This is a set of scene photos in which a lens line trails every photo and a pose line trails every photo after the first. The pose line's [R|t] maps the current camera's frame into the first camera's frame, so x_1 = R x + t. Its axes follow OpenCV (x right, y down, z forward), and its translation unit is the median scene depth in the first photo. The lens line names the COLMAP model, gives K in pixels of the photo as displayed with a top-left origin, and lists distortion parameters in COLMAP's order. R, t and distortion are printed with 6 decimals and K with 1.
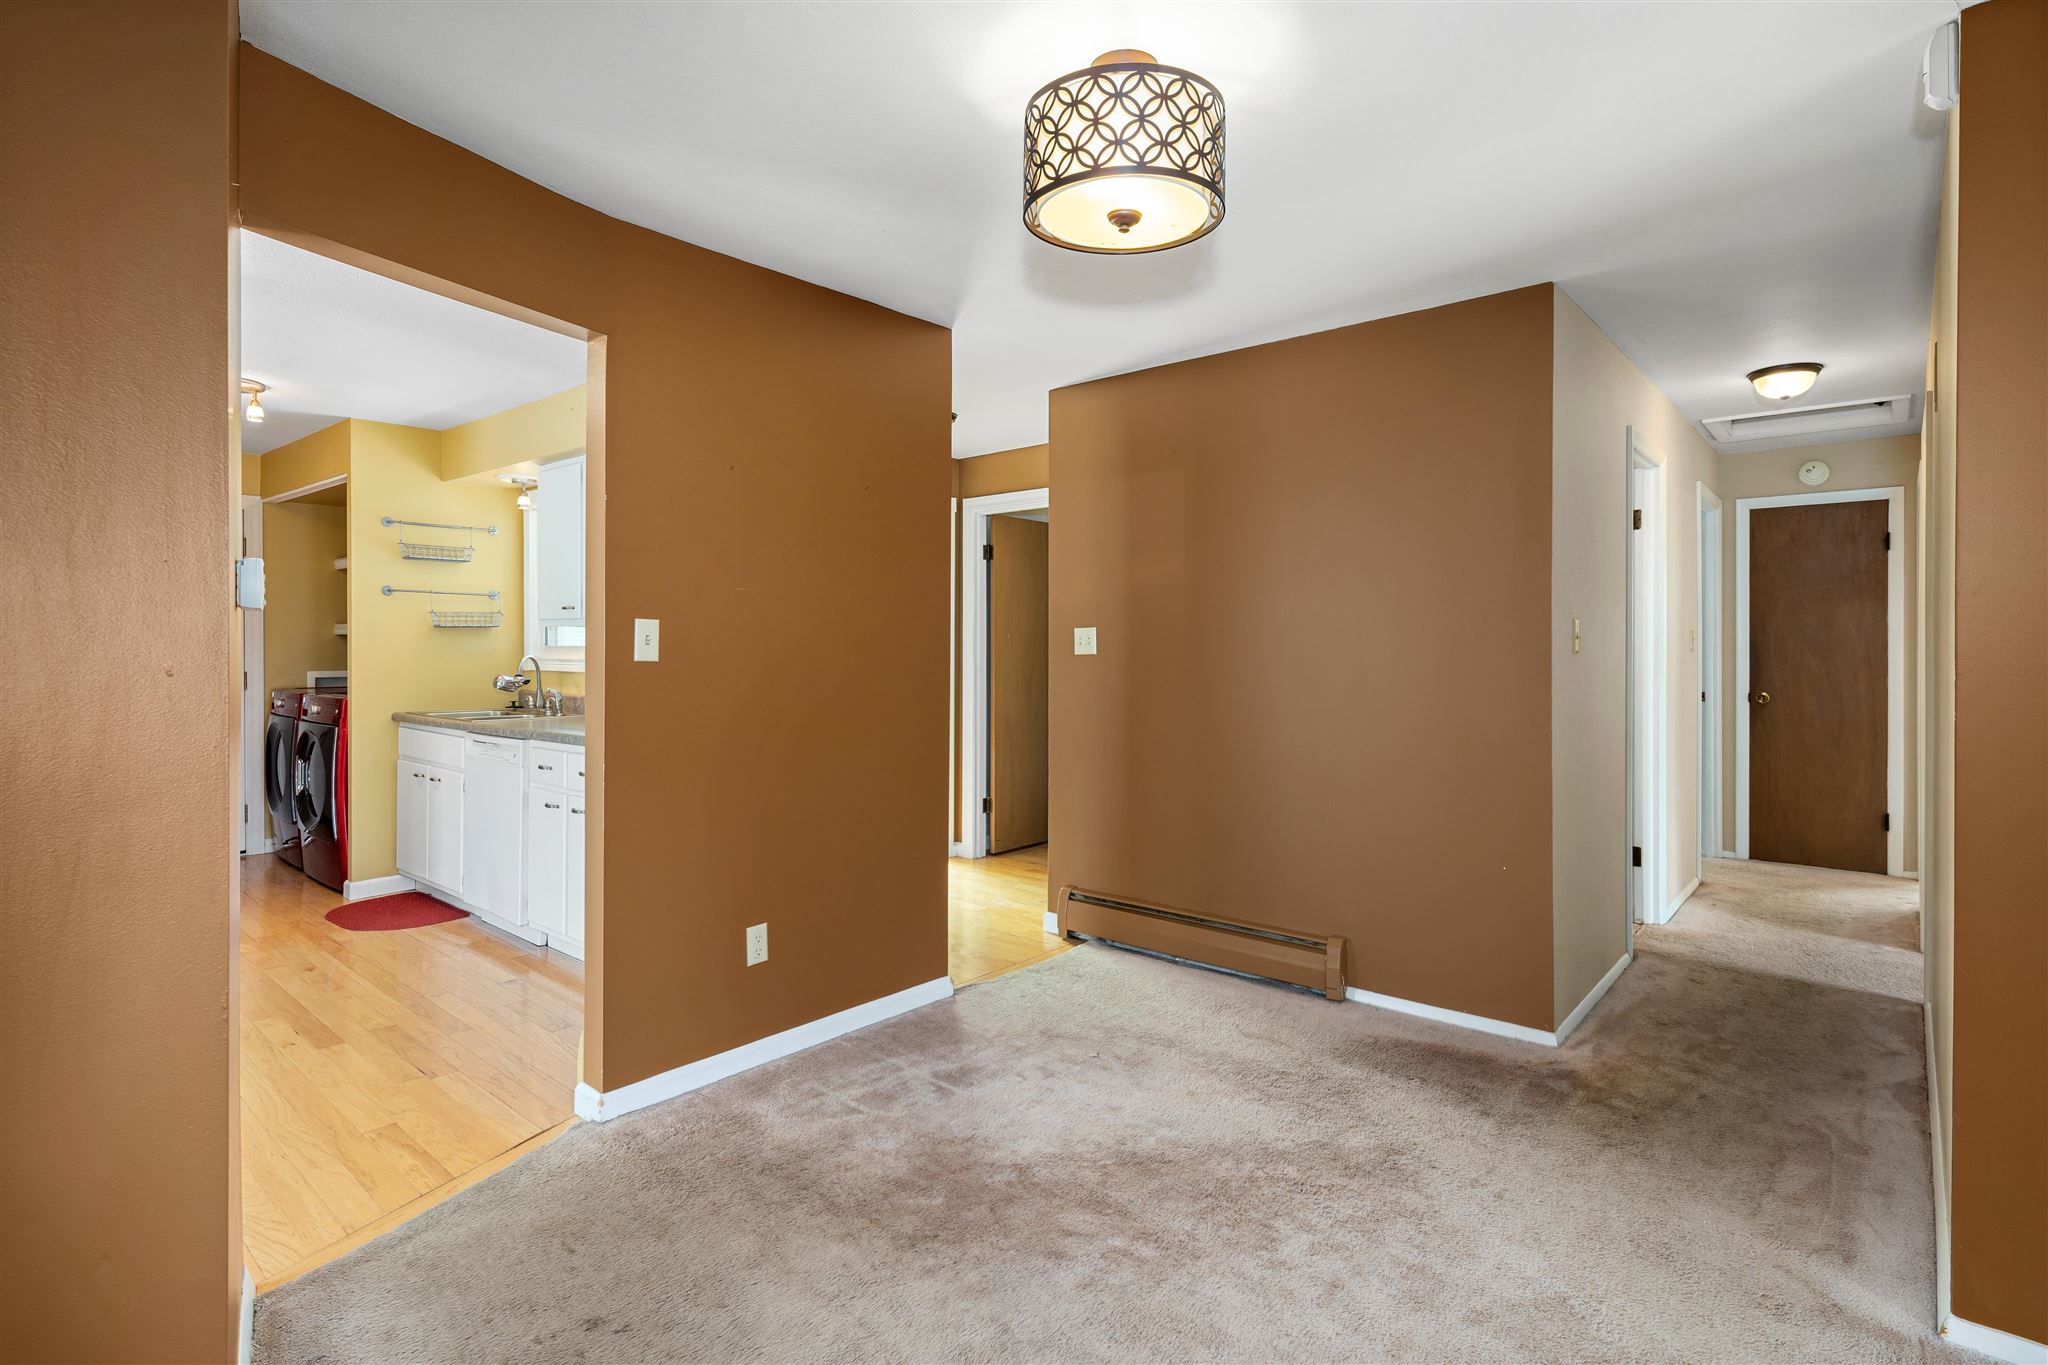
lens RADIAL K [[991.0, 0, 1029.9], [0, 991.0, 648.5], [0, 0, 1]] dist [-0.000676, 0.000006]
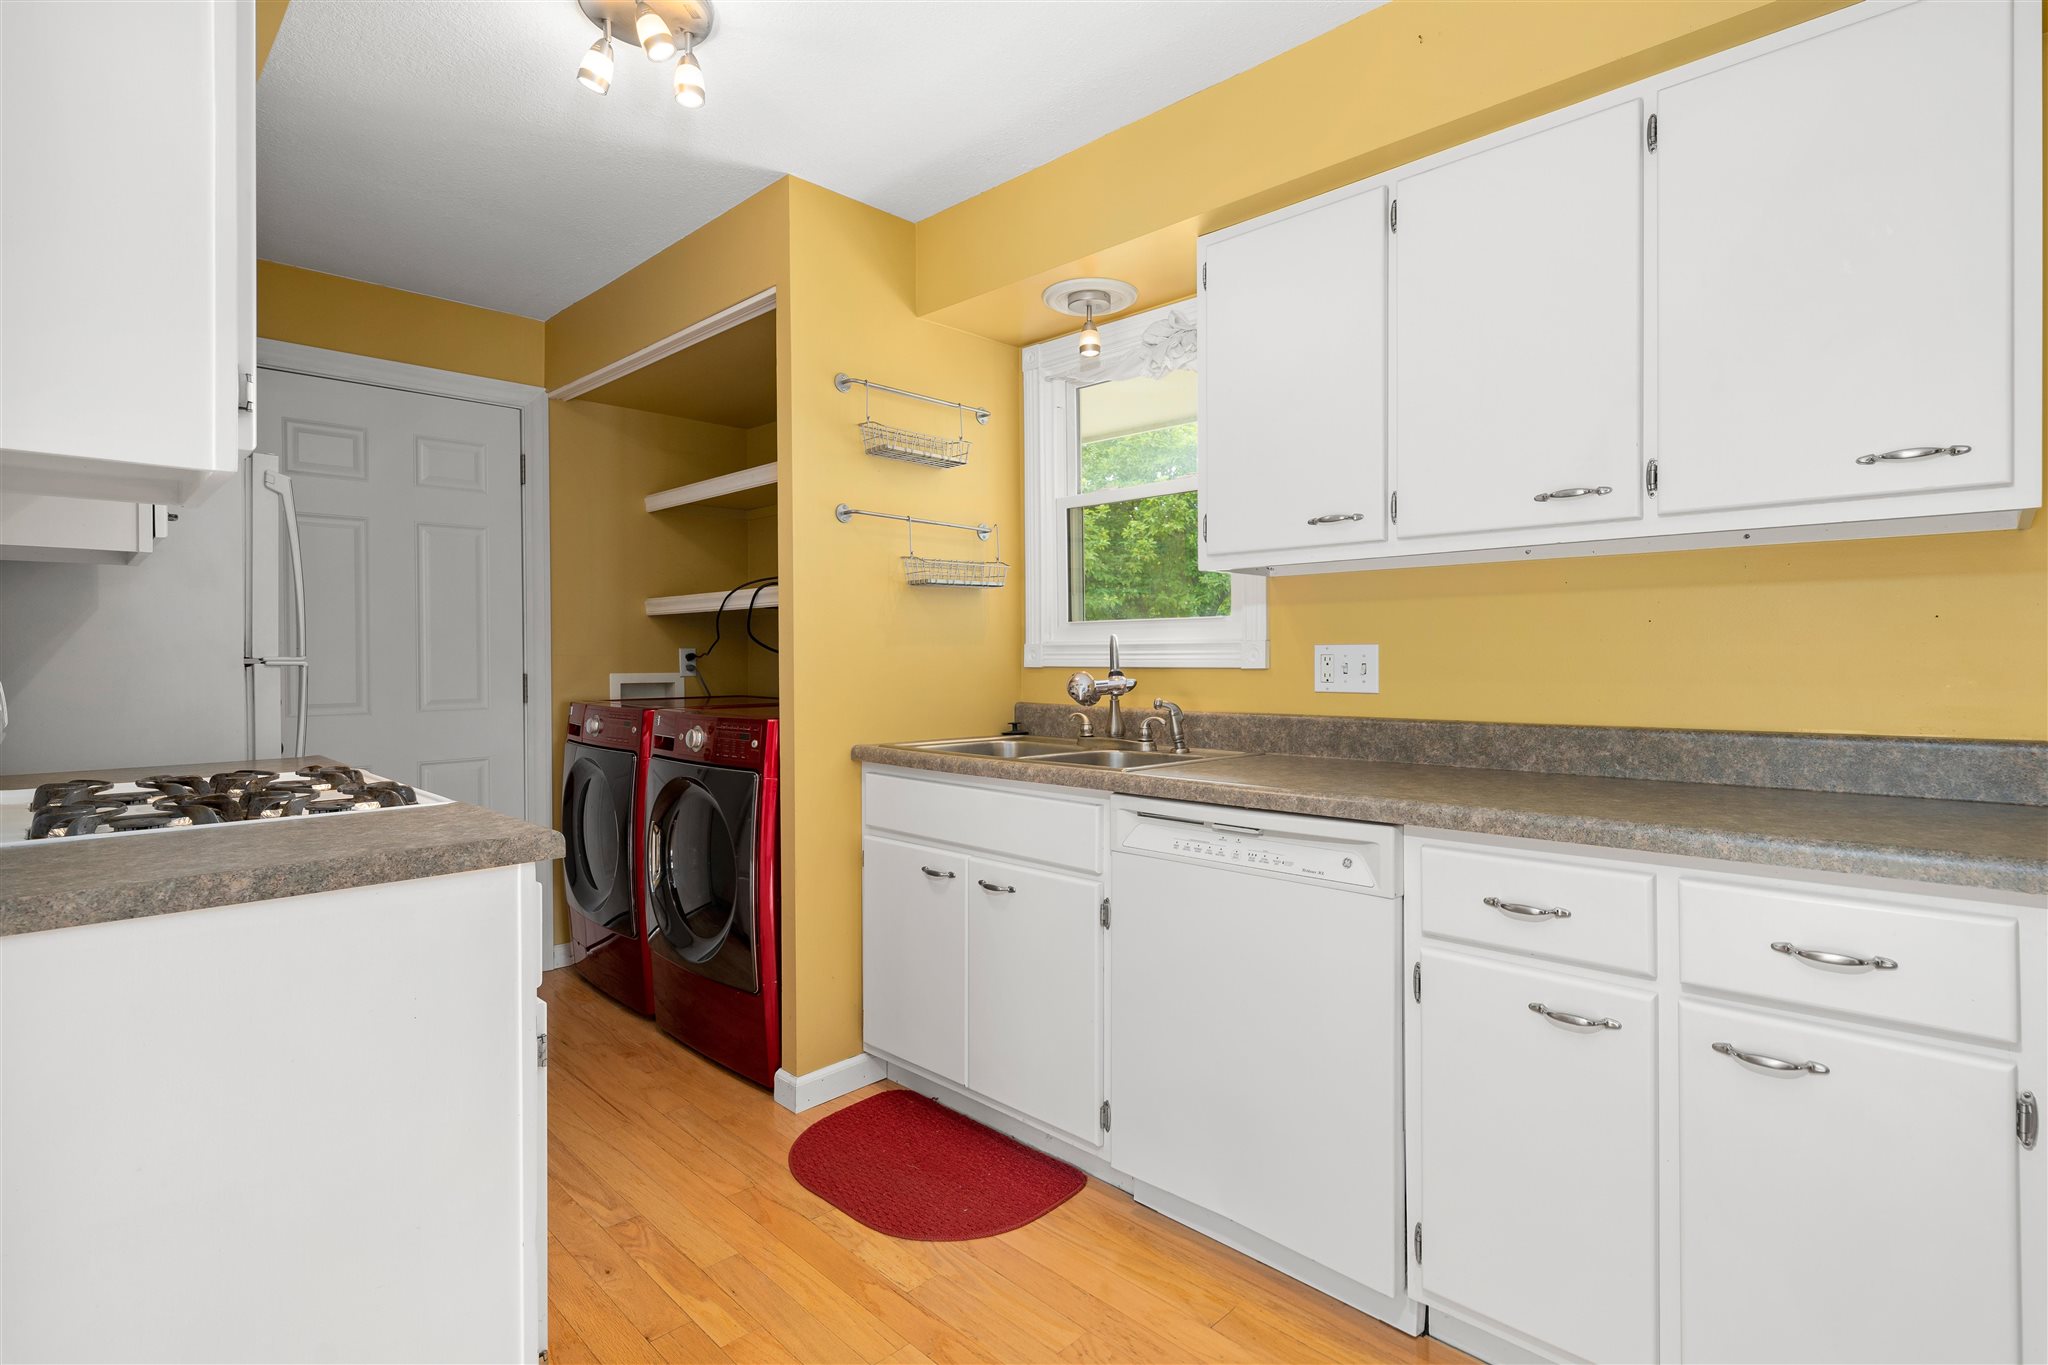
lens RADIAL K [[986.4, 0, 1044.7], [0, 986.4, 658.0], [0, 0, 1]] dist [-0.000952, -0.000153]
pose [[0.998050, -0.009993, -0.061611, -0.527292], [0.010062, 0.999949, 0.000816, 0.019576], [0.061599, -0.001434, 0.998100, 0.499877]]
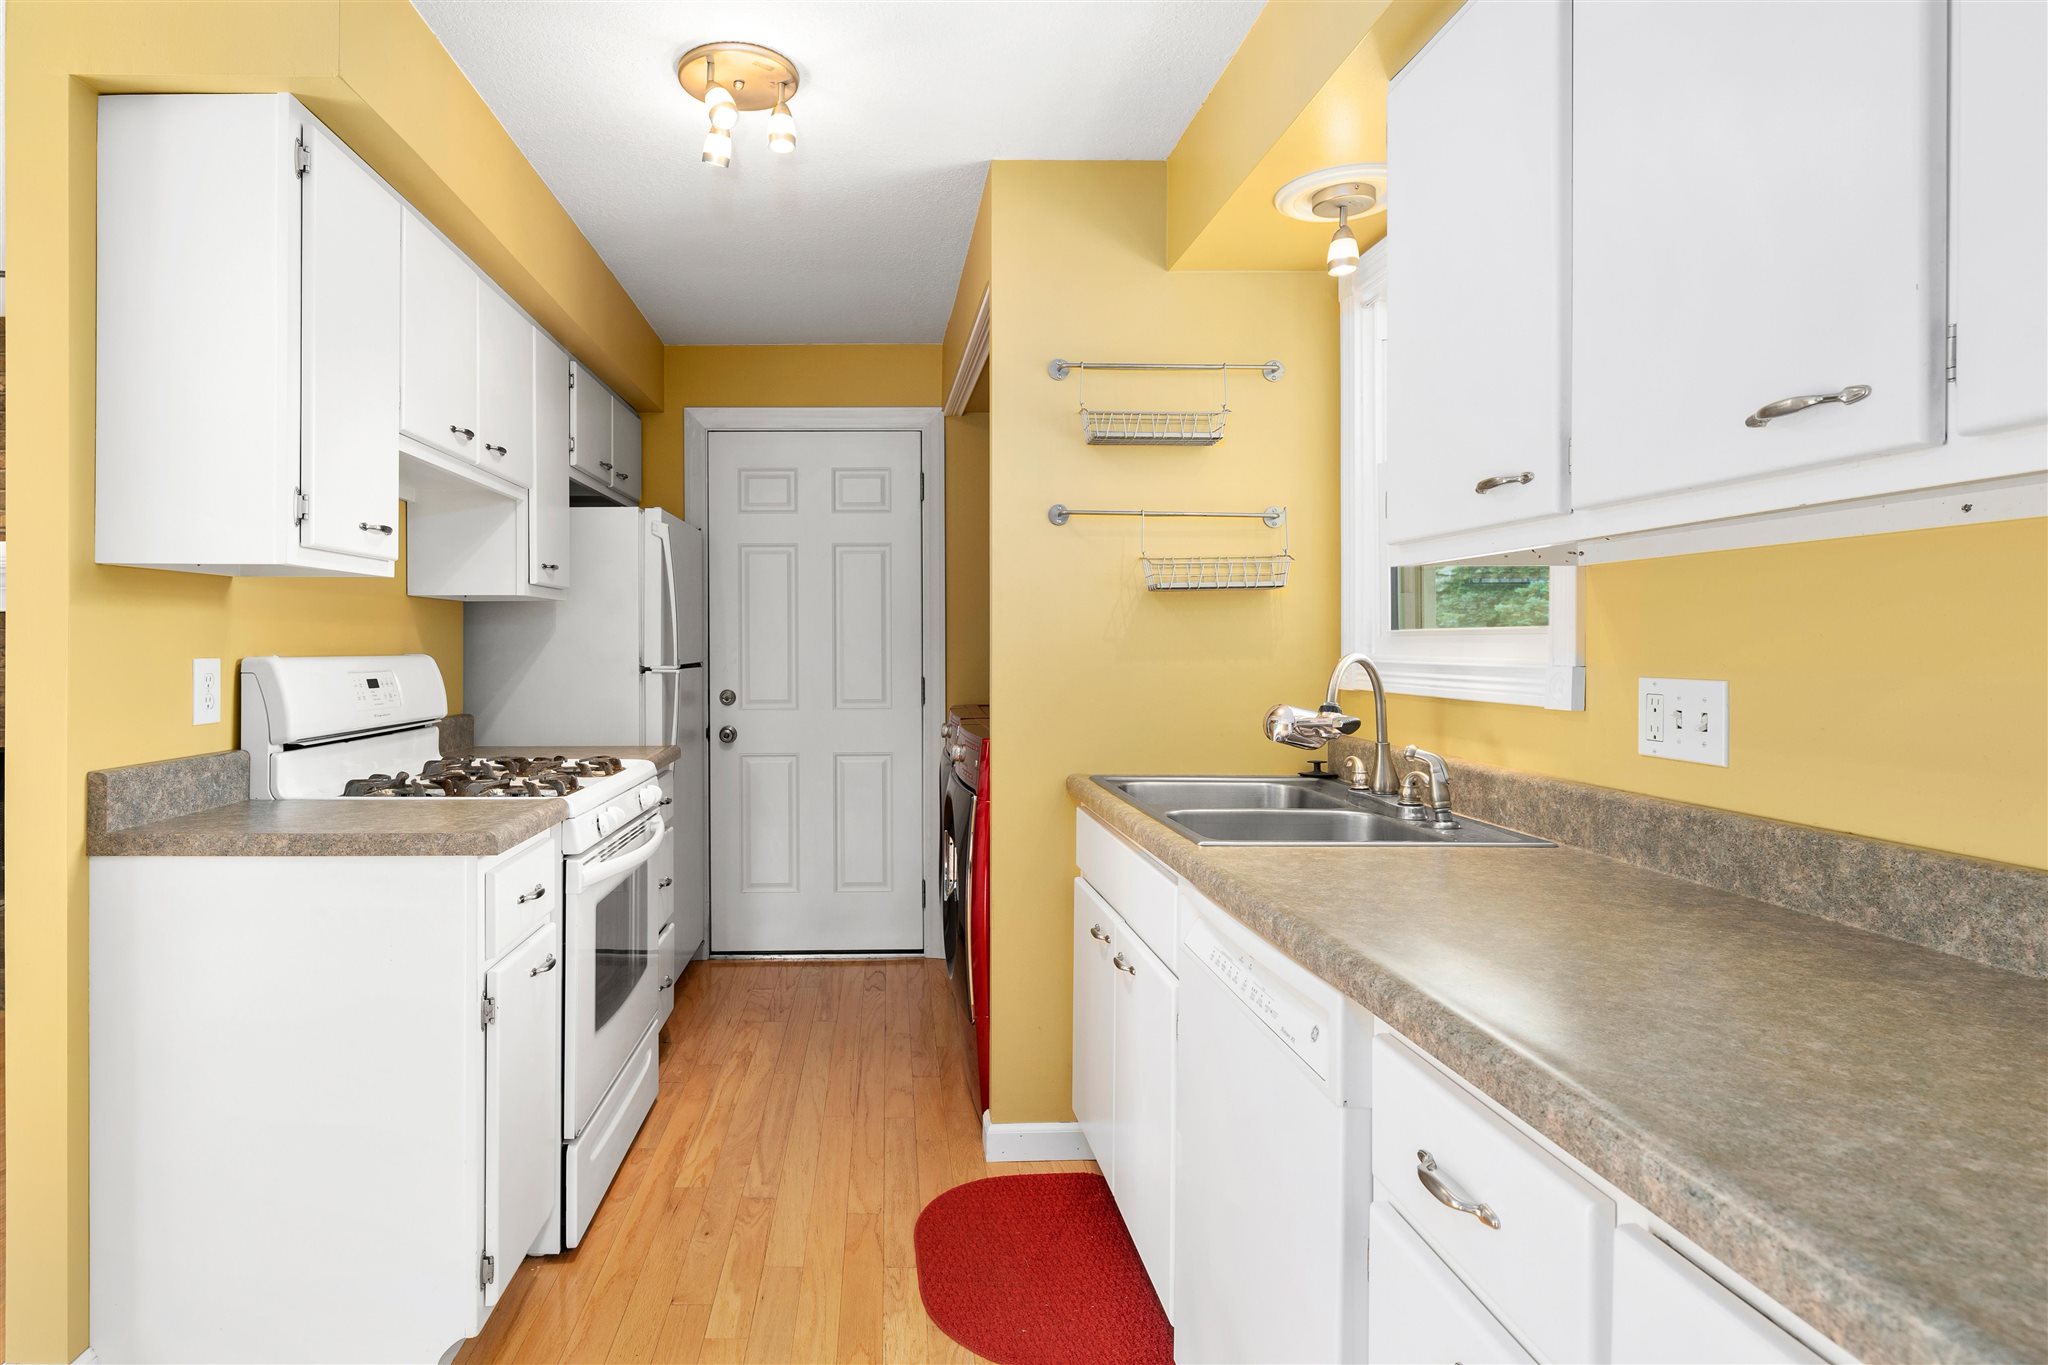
lens RADIAL K [[1093.3, 0, 907.8], [0, 1093.3, 642.4], [0, 0, 1]] dist [0.001979, -0.000216]
pose [[0.666946, -0.006043, -0.745081, -0.319482], [0.003238, 0.999981, -0.005212, 0.004927], [0.745099, 0.001063, 0.666953, 0.616454]]
